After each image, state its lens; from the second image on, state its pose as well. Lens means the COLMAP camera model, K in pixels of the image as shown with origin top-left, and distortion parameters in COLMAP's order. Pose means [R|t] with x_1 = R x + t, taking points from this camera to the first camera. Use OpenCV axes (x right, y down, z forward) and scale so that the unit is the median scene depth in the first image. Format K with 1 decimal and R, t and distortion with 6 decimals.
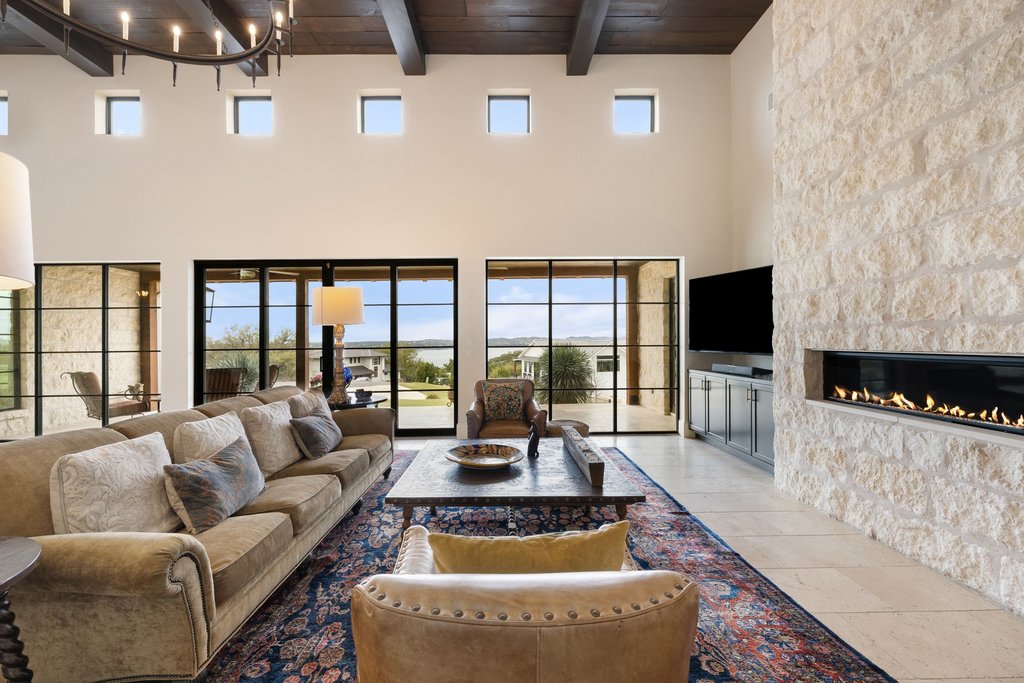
lens RADIAL K [[414.8, 0, 462.2], [0, 414.8, 339.7], [0, 0, 1]] dist [-0.000172, -0.000048]
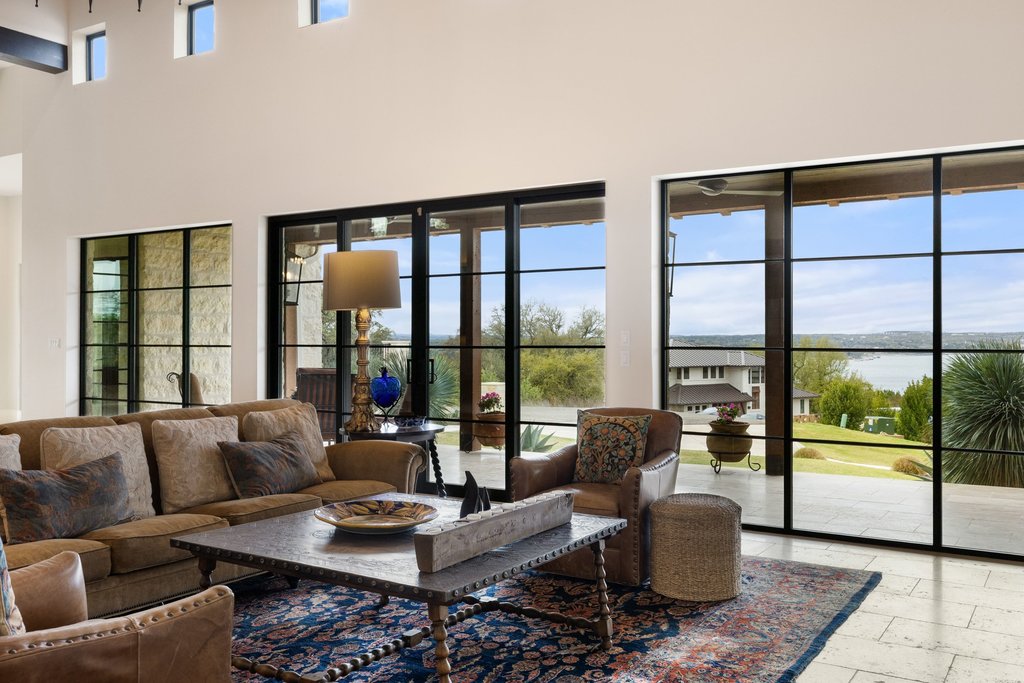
lens RADIAL K [[832.5, 0, 477.3], [0, 832.5, 328.2], [0, 0, 1]] dist [0.003328, 0.001201]
pose [[0.854585, 0.005016, -0.519287, 0.470192], [-0.006715, 0.999976, -0.001391, -0.005329], [0.519268, 0.004676, 0.854599, -0.013012]]
